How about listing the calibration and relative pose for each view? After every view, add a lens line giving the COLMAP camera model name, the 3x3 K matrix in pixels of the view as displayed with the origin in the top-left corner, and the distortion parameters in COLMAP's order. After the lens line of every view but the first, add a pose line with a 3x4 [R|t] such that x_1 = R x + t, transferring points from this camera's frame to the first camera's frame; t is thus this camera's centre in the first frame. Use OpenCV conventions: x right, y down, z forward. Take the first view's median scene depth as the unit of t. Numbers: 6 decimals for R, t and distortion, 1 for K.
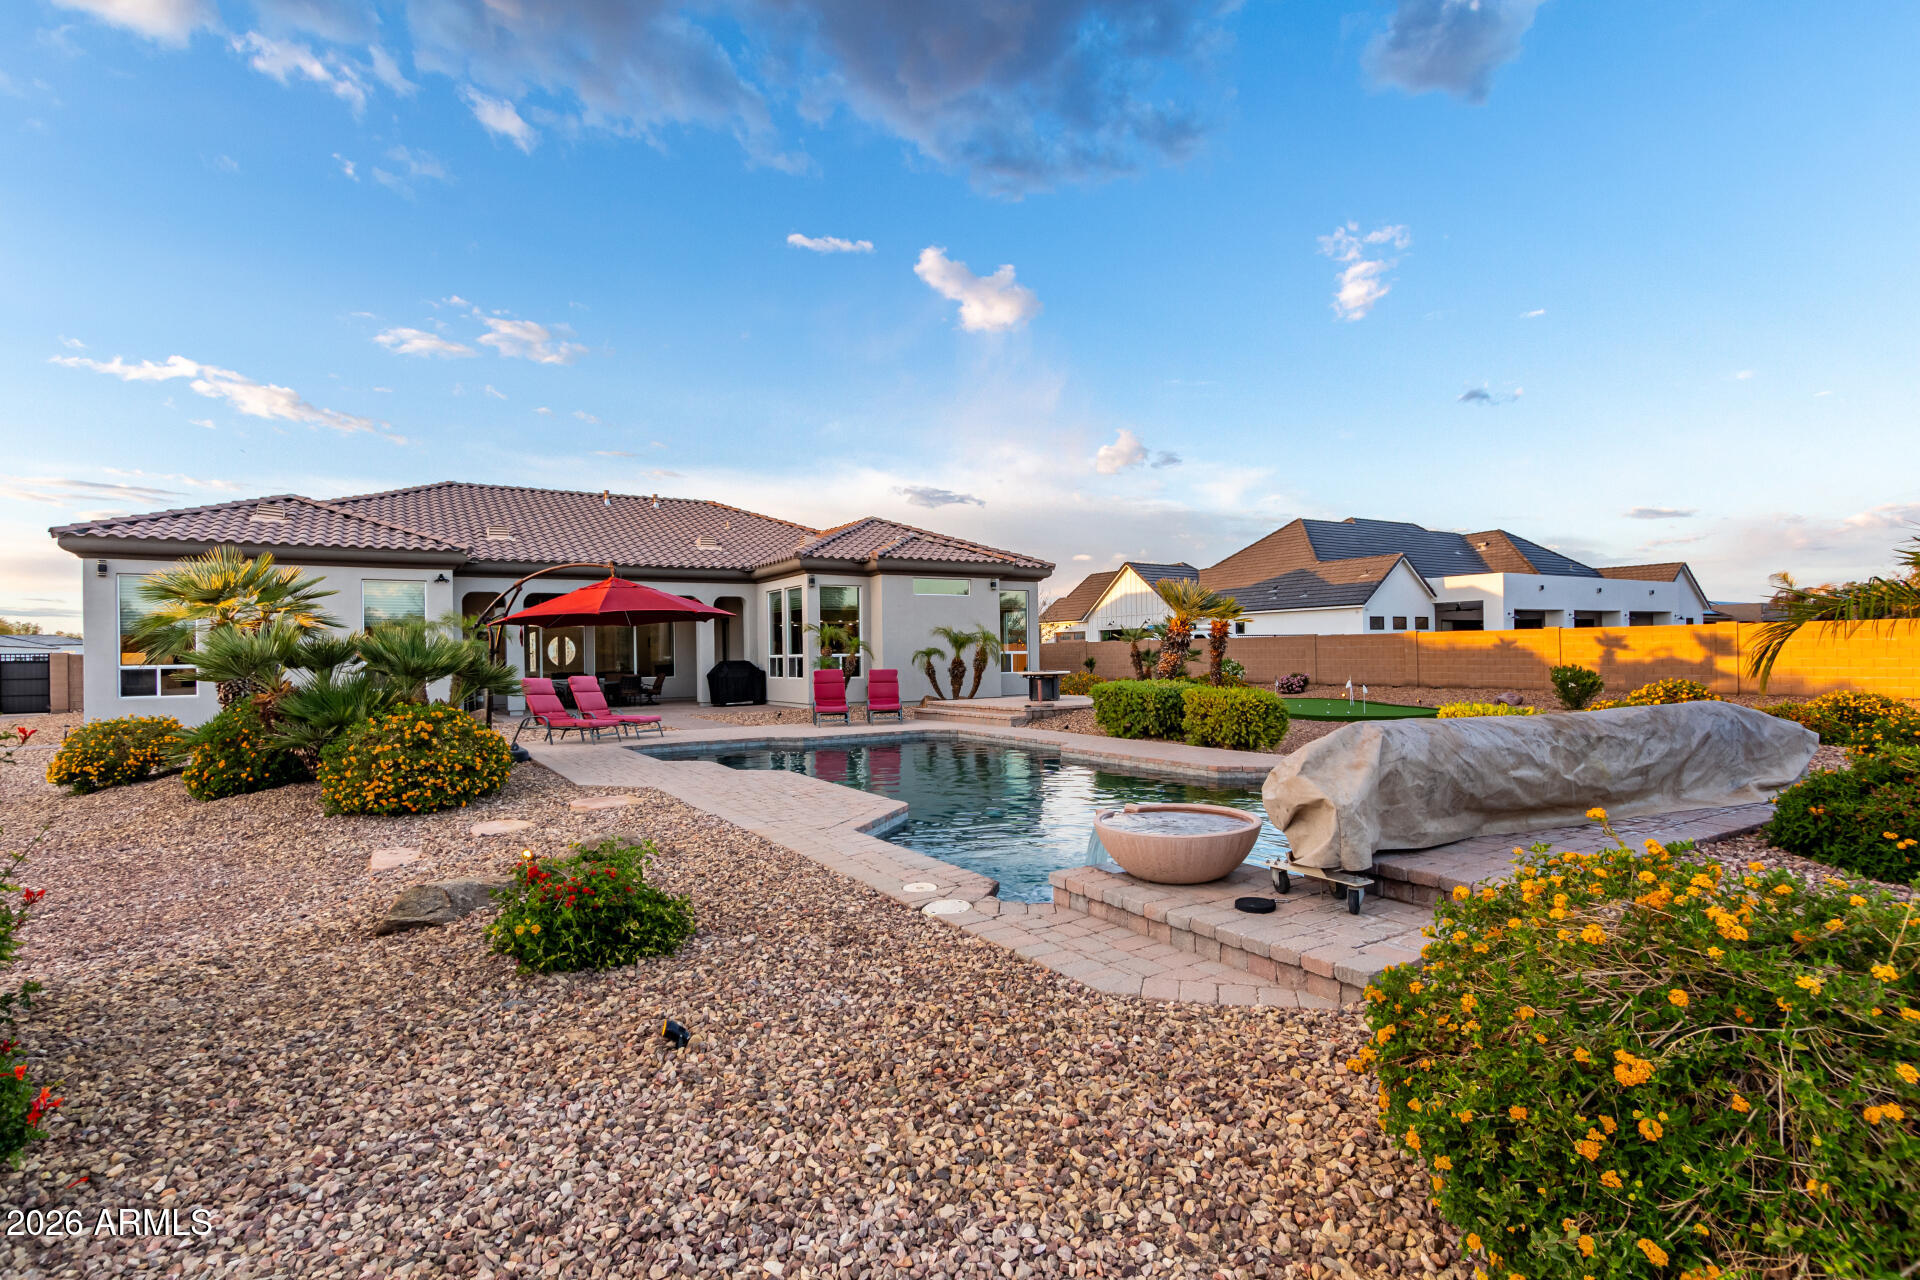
lens RADIAL K [[942.7, 0, 965.6], [0, 942.7, 655.9], [0, 0, 1]] dist [0.000739, -0.000062]
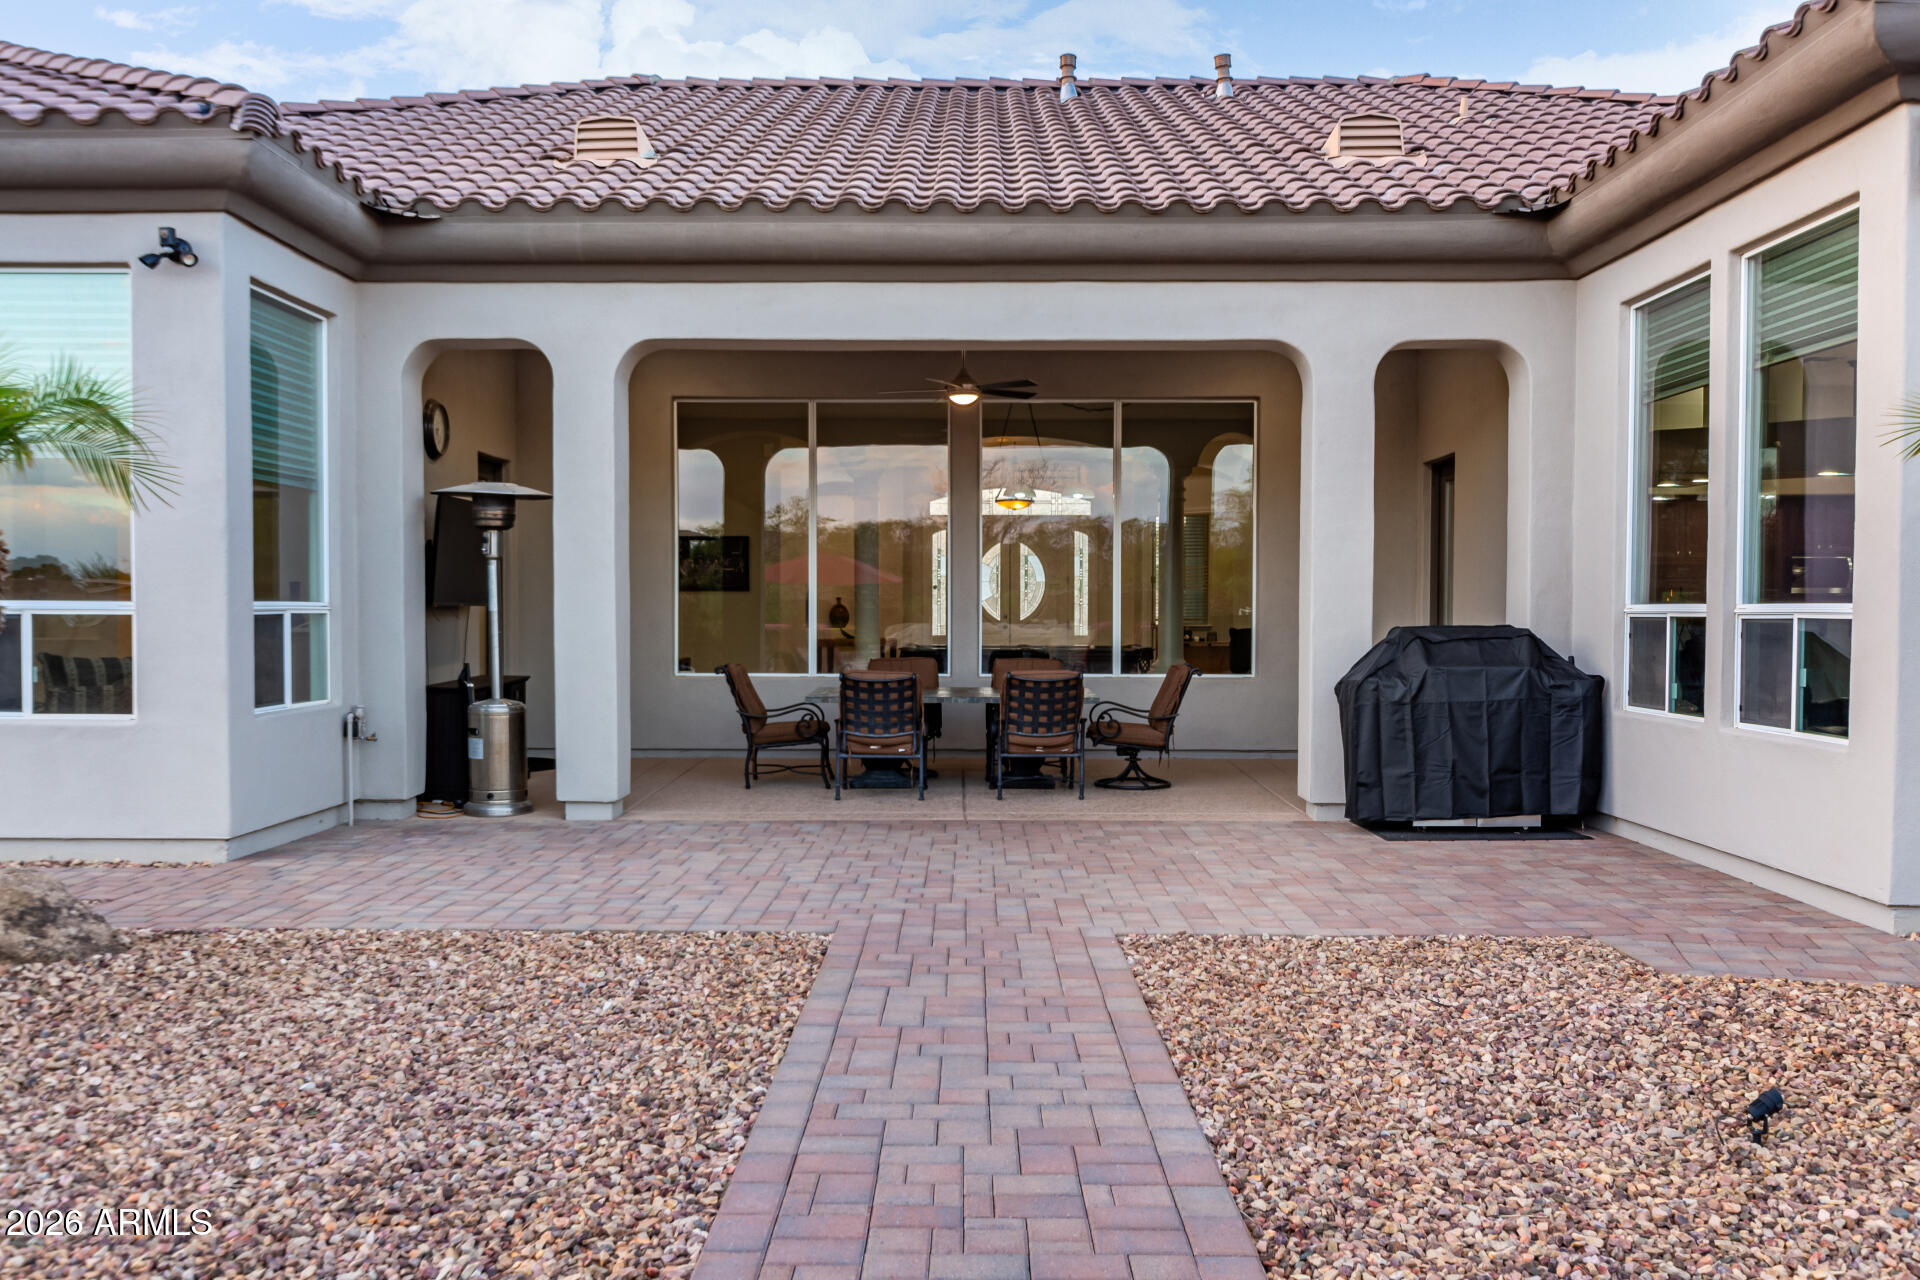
lens RADIAL K [[1678.1, 0, 960.0], [0, 1678.1, 640.0], [0, 0, 1]] dist [-0.003690, -0.002771]
pose [[0.851668, 0.029166, -0.523270, -0.138938], [-0.017396, 0.999473, 0.027394, -0.000624], [0.523793, -0.014228, 0.851727, 0.602018]]
